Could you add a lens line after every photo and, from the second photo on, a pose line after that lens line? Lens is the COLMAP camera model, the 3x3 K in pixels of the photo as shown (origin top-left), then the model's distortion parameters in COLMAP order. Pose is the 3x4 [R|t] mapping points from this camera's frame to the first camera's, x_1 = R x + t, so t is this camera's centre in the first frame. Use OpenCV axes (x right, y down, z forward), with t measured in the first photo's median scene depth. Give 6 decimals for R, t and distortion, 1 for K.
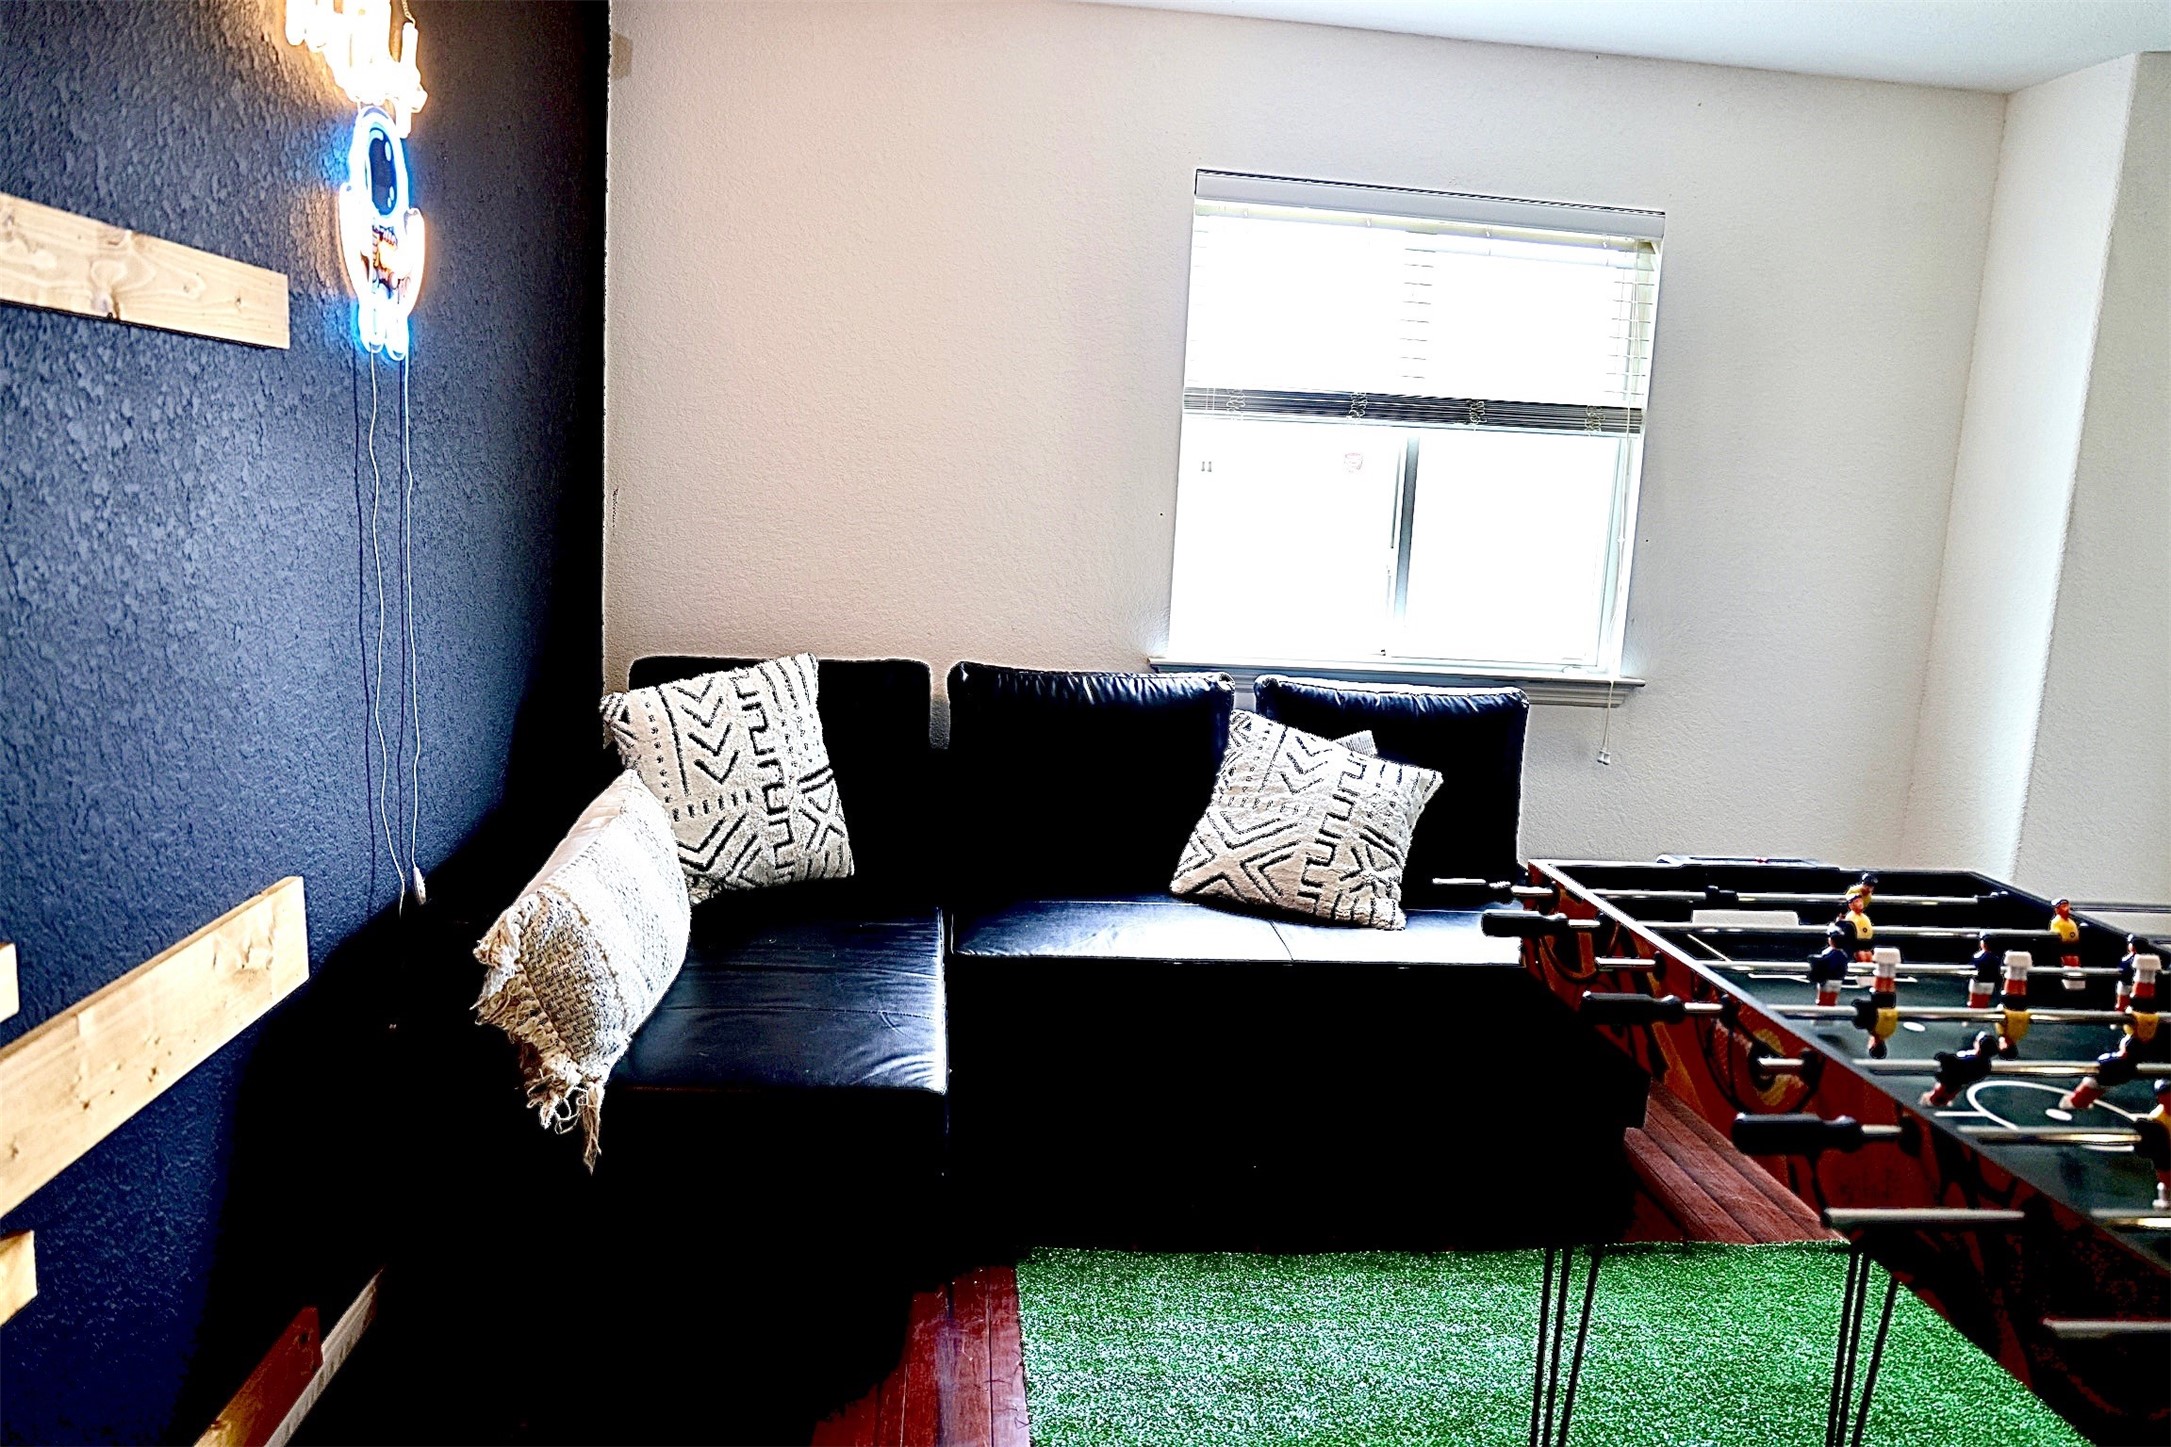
lens RADIAL K [[1503.1, 0, 1085.5], [0, 1503.1, 723.5], [0, 0, 1]] dist [-0.082198, 0.063373]
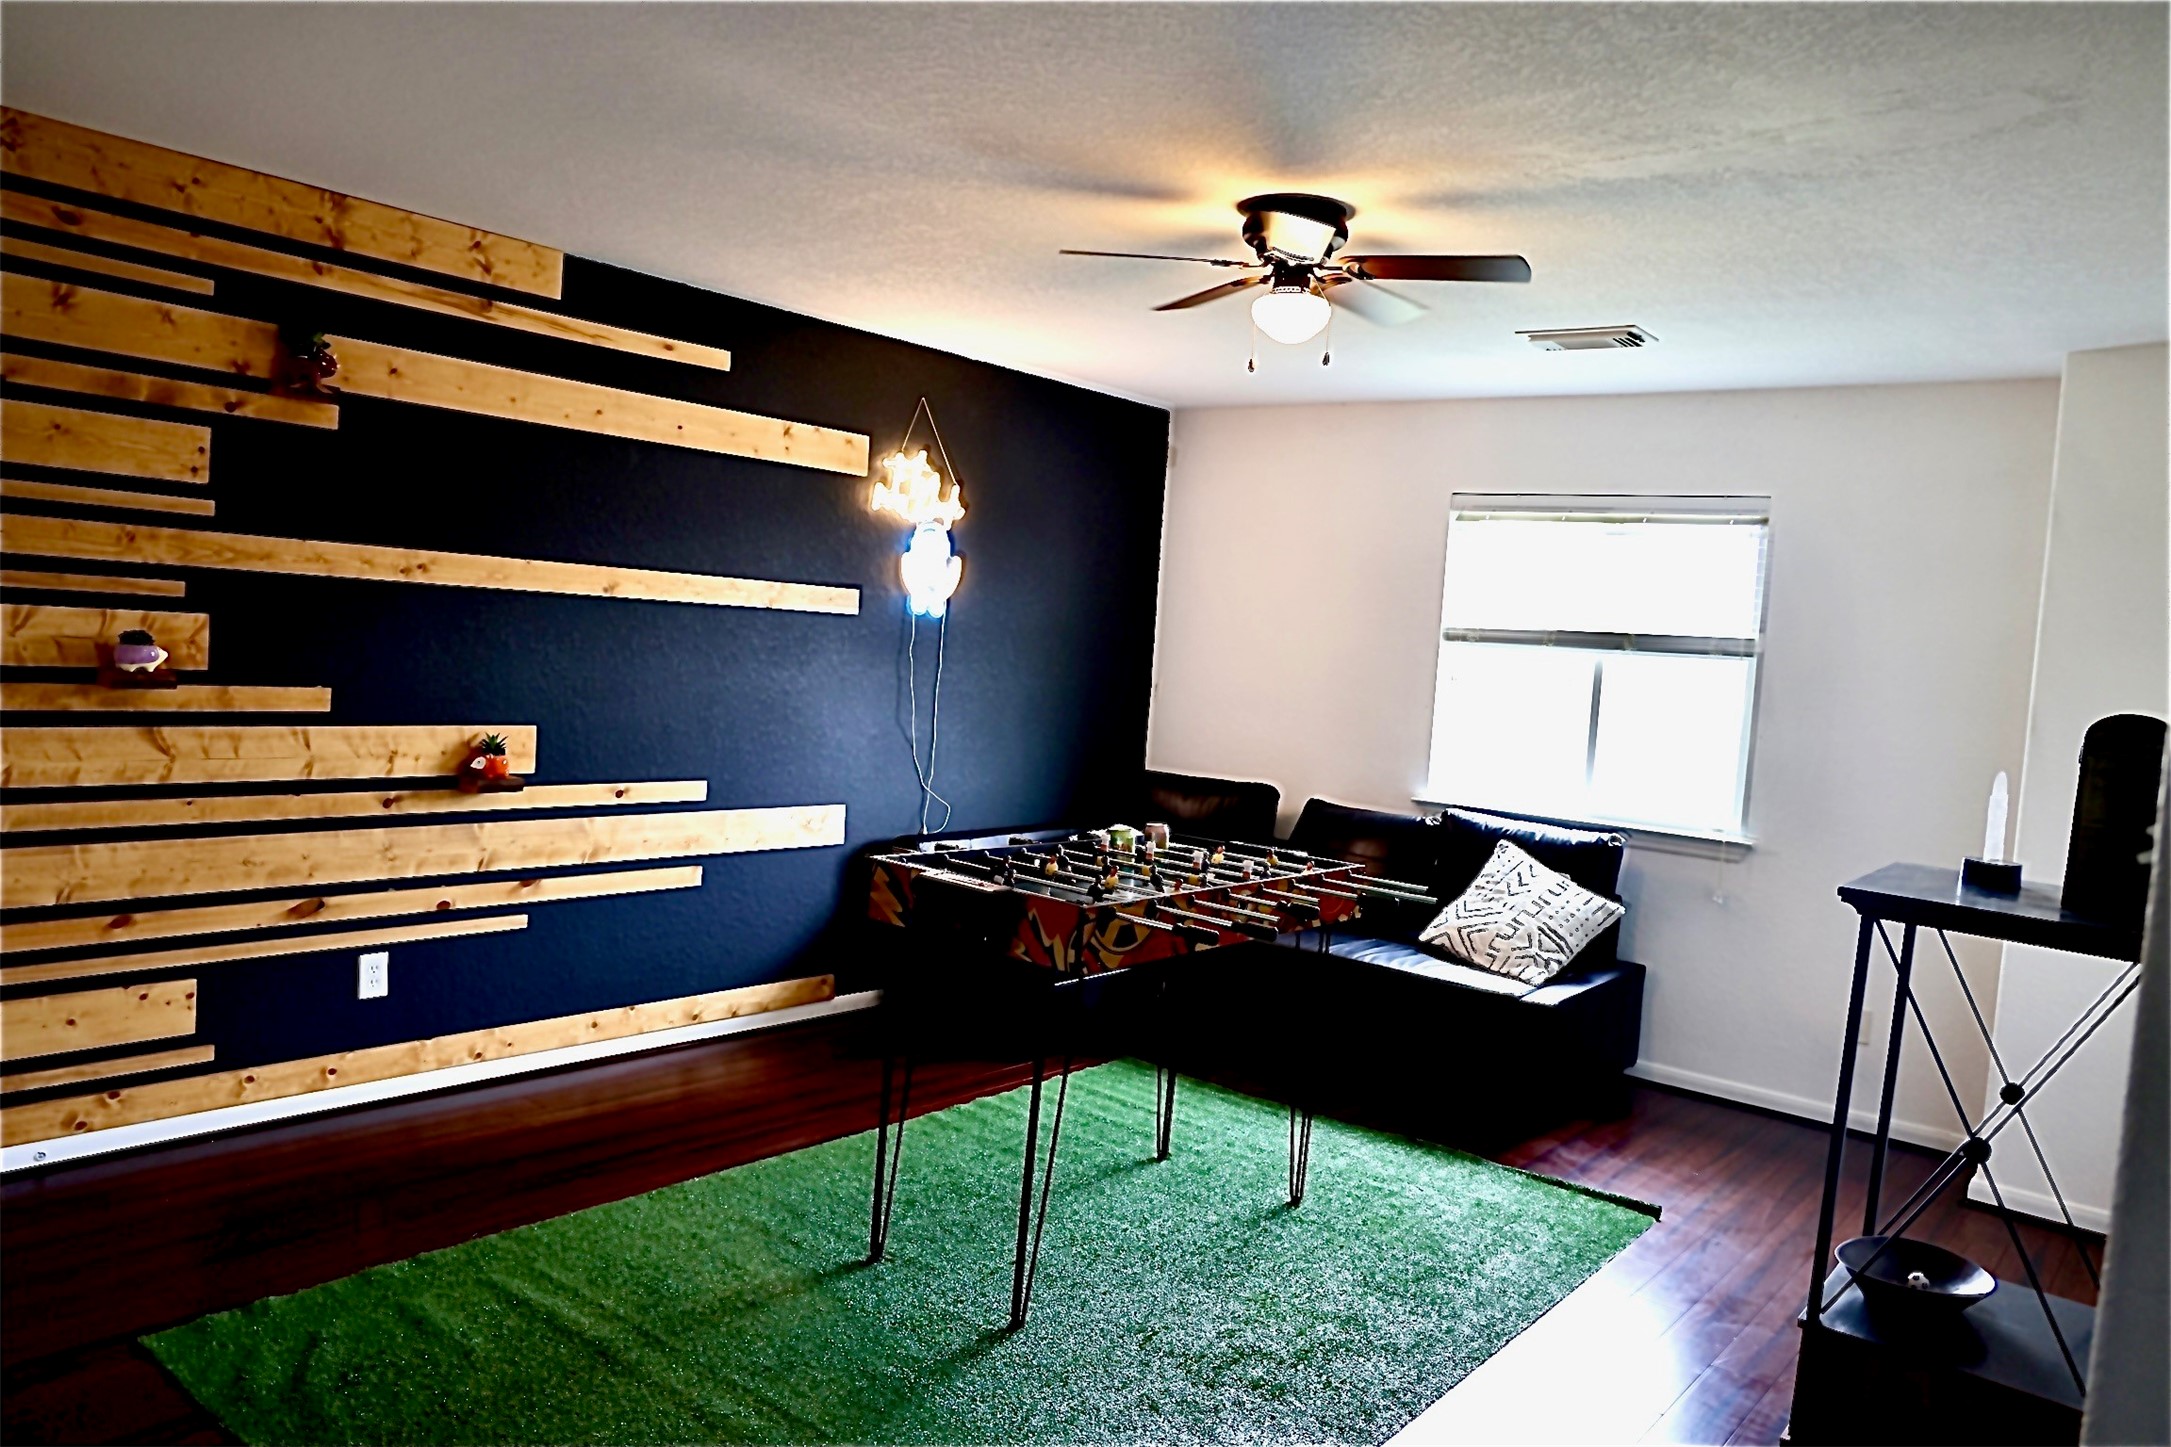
lens RADIAL K [[1503.1, 0, 1085.5], [0, 1503.1, 723.5], [0, 0, 1]] dist [-0.082198, 0.063373]
pose [[0.718343, 0.038262, -0.694636, 0.893708], [-0.147372, 0.984195, -0.098190, 0.085233], [0.679901, 0.172904, 0.712628, -0.363340]]
